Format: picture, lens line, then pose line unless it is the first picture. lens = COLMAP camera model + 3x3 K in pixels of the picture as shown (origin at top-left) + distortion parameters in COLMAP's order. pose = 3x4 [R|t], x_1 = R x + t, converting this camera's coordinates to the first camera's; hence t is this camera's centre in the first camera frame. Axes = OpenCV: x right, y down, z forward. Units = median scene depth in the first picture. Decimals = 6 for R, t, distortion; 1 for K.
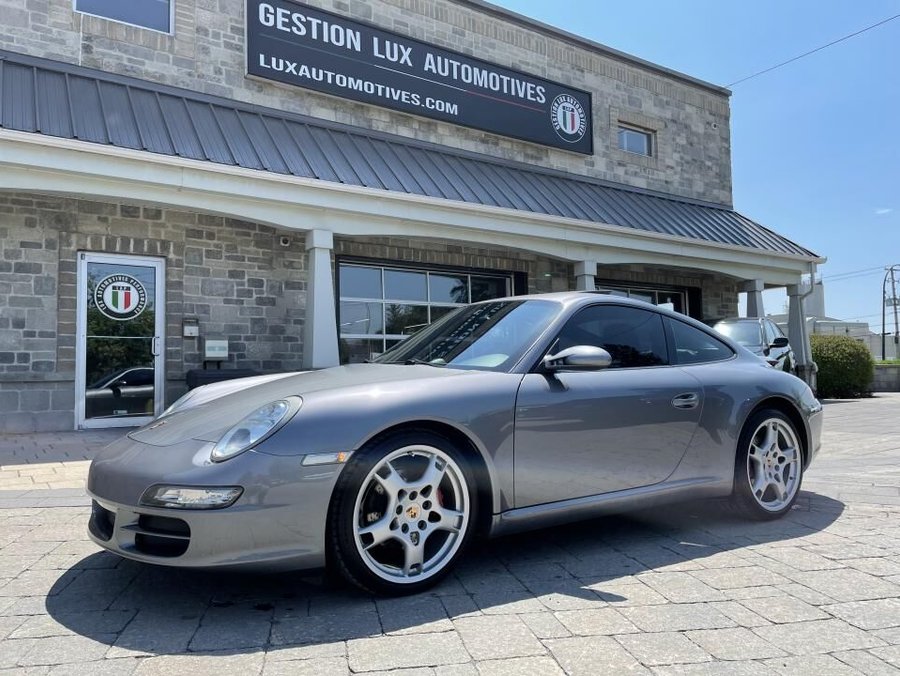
lens RADIAL K [[676.0, 0, 454.1], [0, 676.0, 336.3], [0, 0, 1]] dist [0.068897, -0.087772]
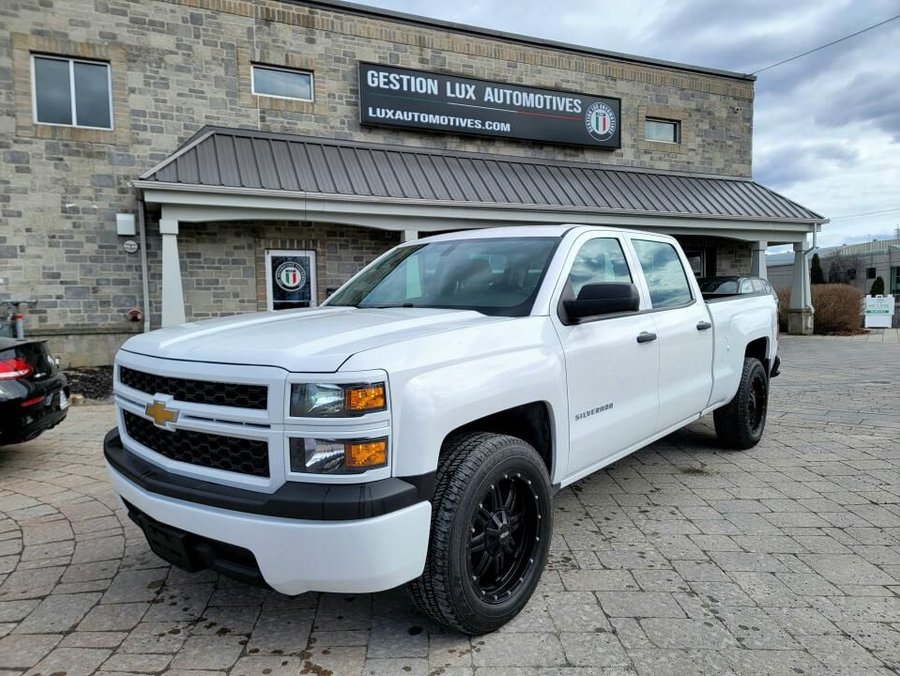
lens RADIAL K [[630.1, 0, 459.4], [0, 630.1, 341.8], [0, 0, 1]] dist [0.085063, -0.078963]
pose [[0.986919, 0.008523, -0.160992, 0.123219], [0.011407, 0.992407, 0.122465, -0.067340], [0.160813, -0.122699, 0.979328, -0.347839]]
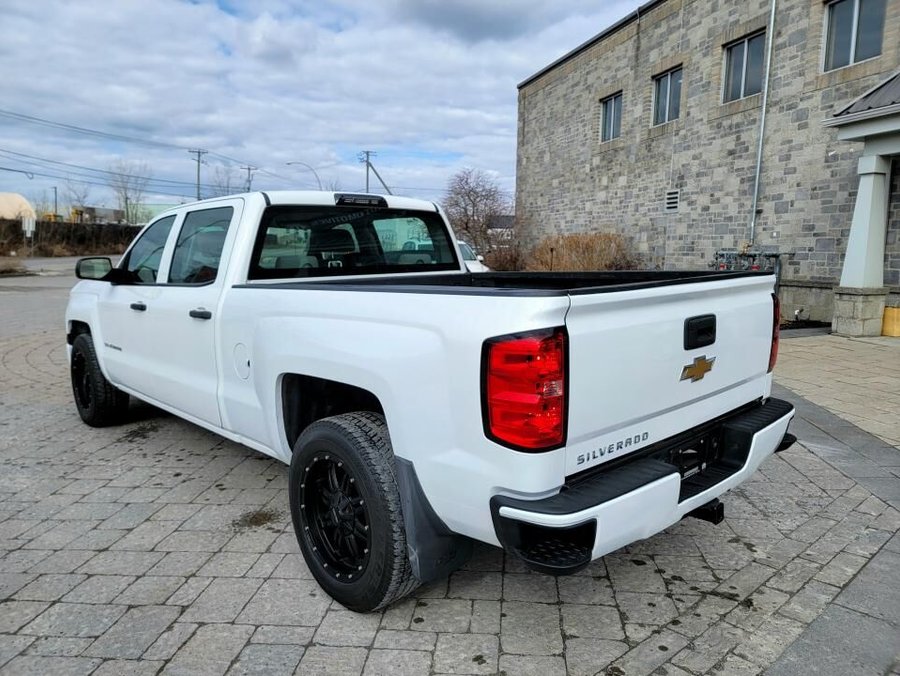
lens RADIAL K [[627.5, 0, 448.4], [0, 627.5, 336.3], [0, 0, 1]] dist [0.070340, -0.063115]
pose [[-0.306579, 0.140476, -0.941422, 0.499622], [0.057328, 0.989979, 0.129052, -0.046514], [0.950117, -0.014406, -0.311560, 0.345326]]
